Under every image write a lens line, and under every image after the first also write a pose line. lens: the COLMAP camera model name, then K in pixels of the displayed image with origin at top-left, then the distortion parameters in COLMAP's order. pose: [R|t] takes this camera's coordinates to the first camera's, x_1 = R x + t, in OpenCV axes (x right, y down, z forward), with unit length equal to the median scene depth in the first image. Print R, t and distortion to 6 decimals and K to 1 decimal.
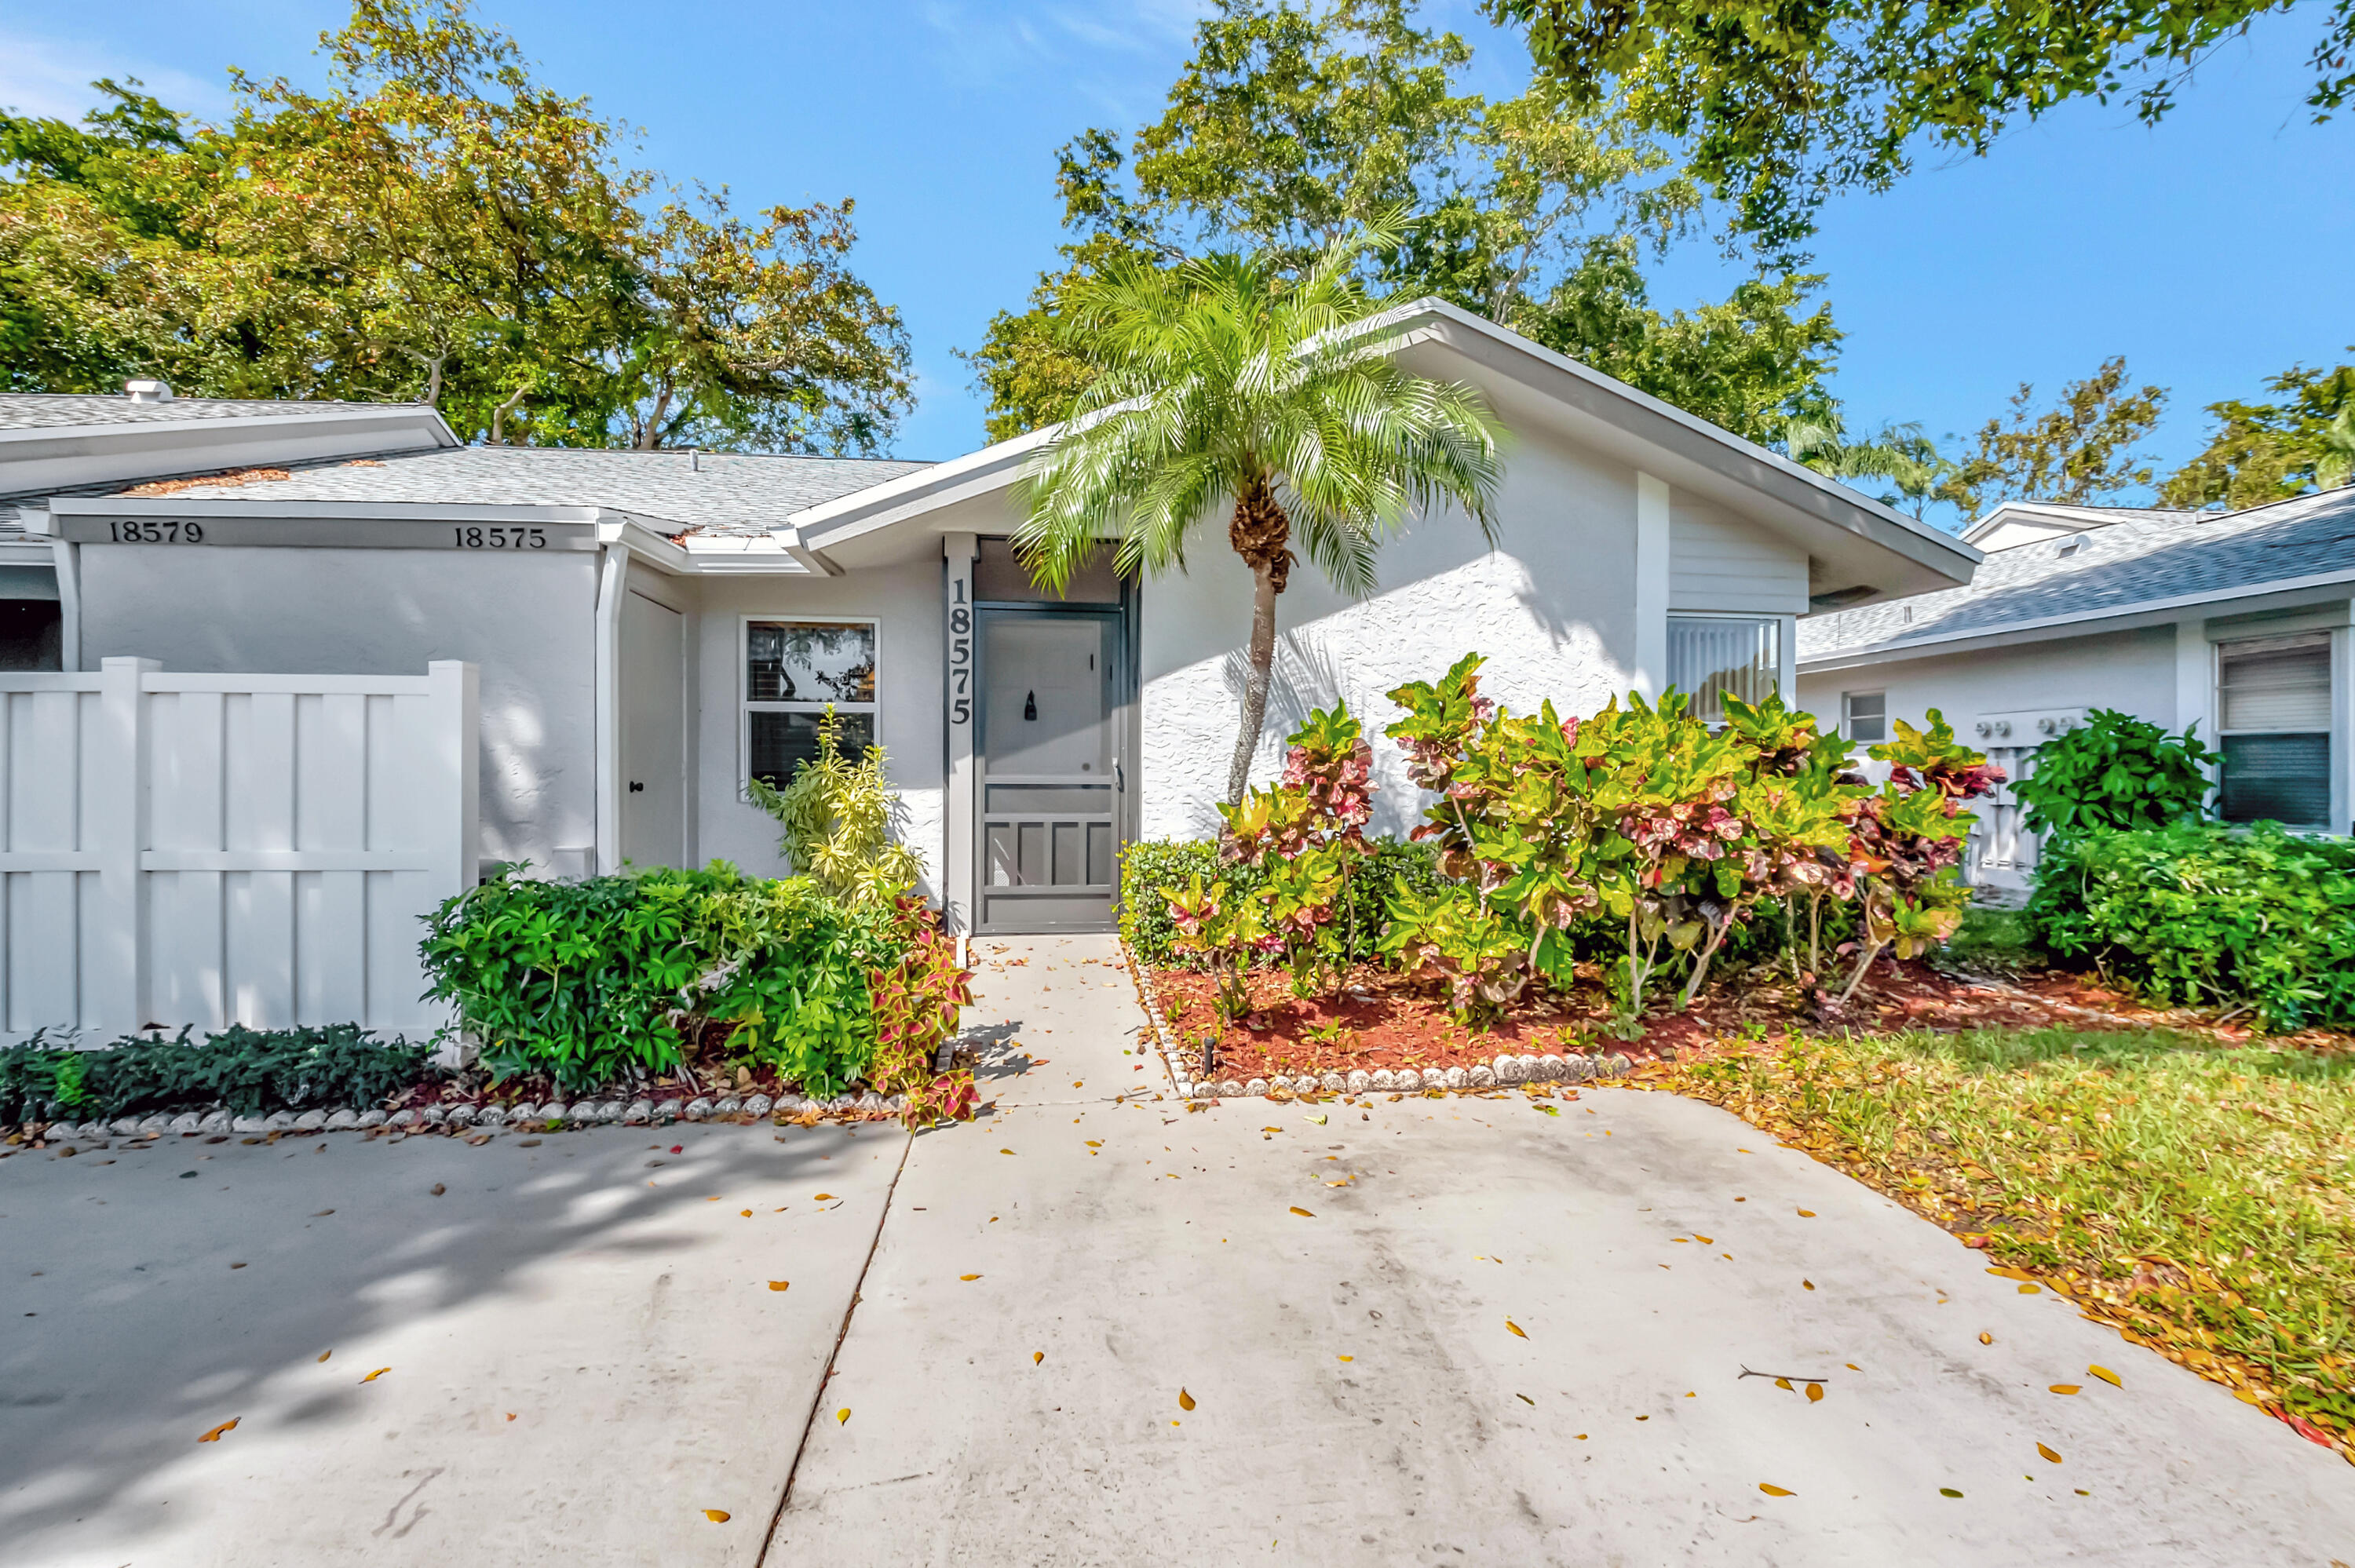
lens RADIAL K [[1066.9, 0, 1171.1], [0, 1066.9, 767.9], [0, 0, 1]] dist [0.001682, -0.016404]
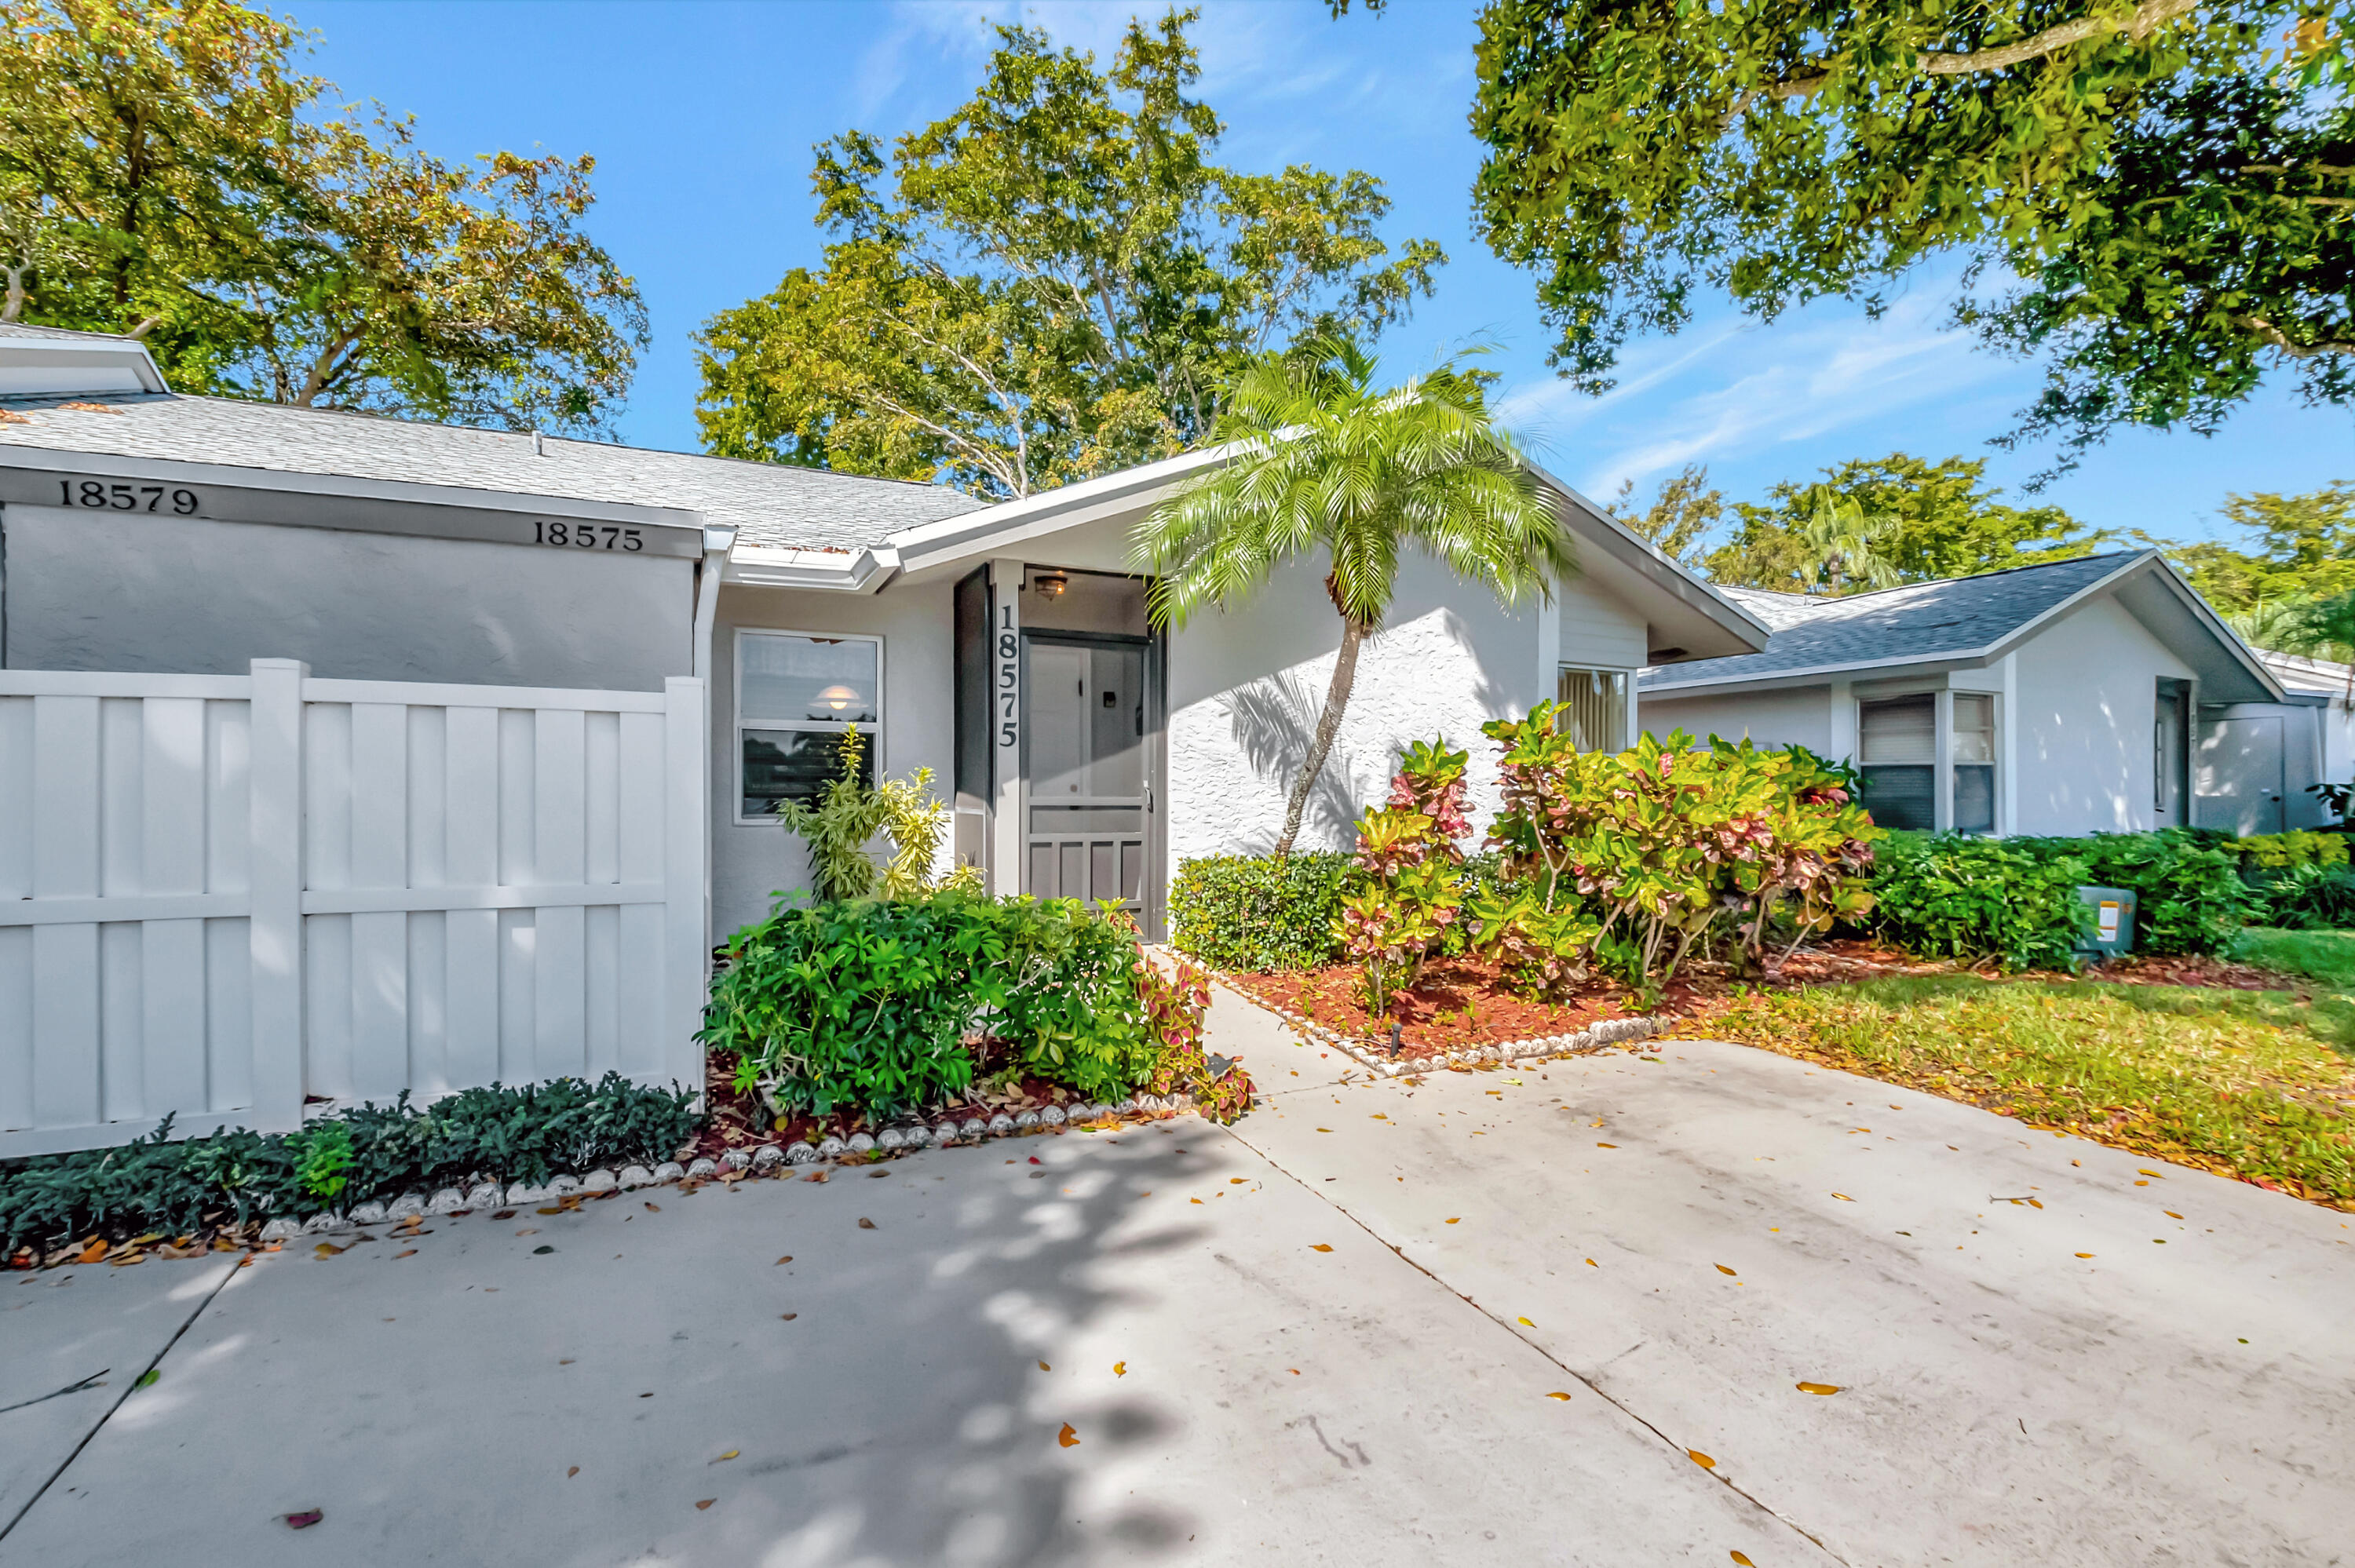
lens RADIAL K [[1056.0, 0, 1182.8], [0, 1056.0, 779.5], [0, 0, 1]] dist [0.000155, -0.015702]
pose [[0.946140, 0.004142, 0.323732, -0.463645], [-0.002033, 0.999974, -0.006851, -0.004339], [-0.323753, 0.005824, 0.946124, -0.012982]]
